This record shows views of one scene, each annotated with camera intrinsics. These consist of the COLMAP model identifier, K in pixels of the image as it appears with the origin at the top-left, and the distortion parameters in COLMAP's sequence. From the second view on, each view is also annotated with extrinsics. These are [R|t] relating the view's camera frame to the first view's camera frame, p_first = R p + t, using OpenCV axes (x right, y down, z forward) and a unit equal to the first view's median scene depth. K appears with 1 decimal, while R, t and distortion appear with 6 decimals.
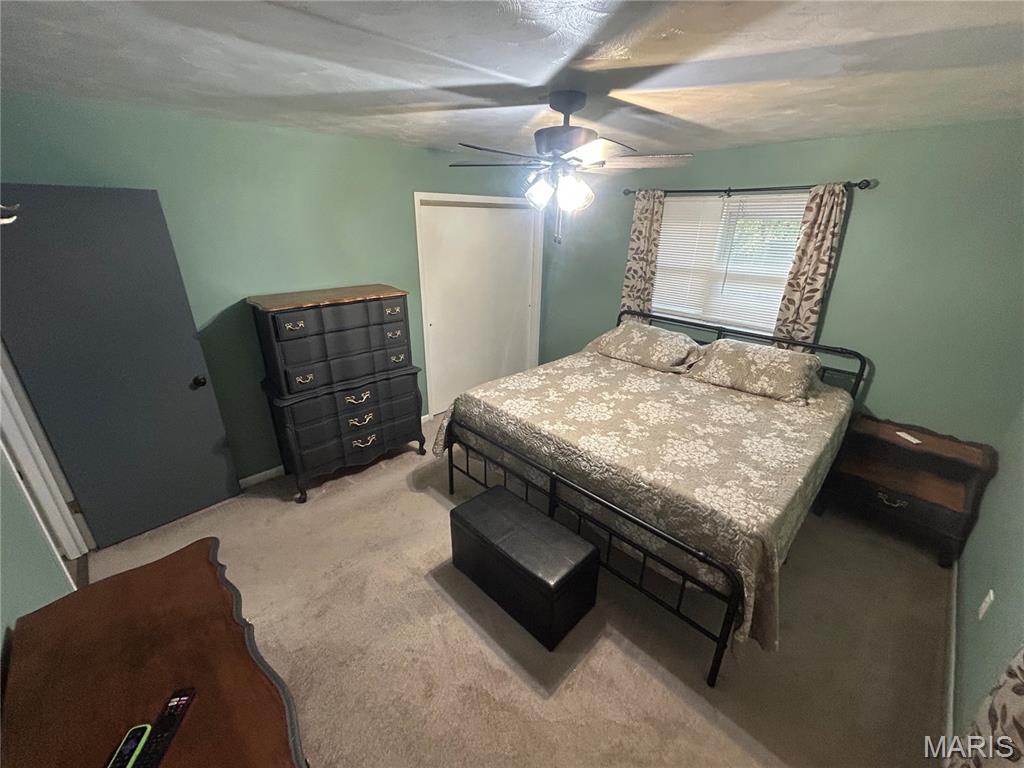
lens RADIAL K [[413.3, 0, 513.2], [0, 413.3, 385.7], [0, 0, 1]] dist [-0.002686, 0.000909]
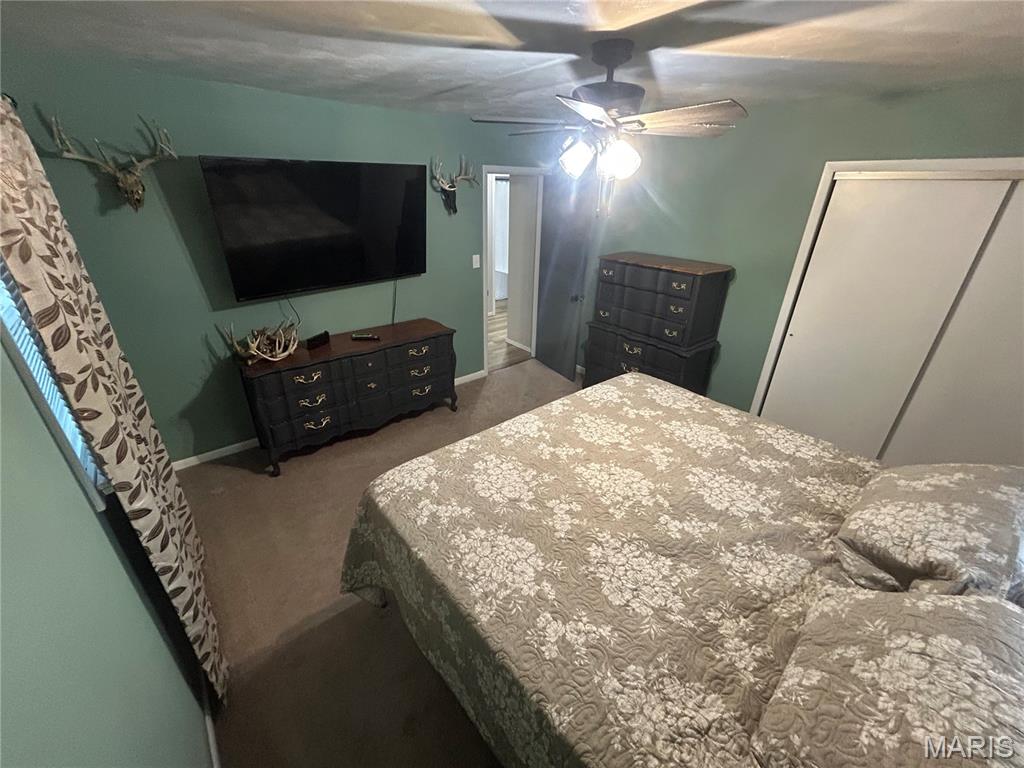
lens RADIAL K [[413.3, 0, 512.5], [0, 413.3, 383.5], [0, 0, 1]] dist [-0.002686, 0.000909]
pose [[-0.062487, 0.413668, -0.908281, 0.872436], [-0.393203, 0.826252, 0.403360, -0.266149], [0.917326, 0.382343, 0.111025, 0.684030]]
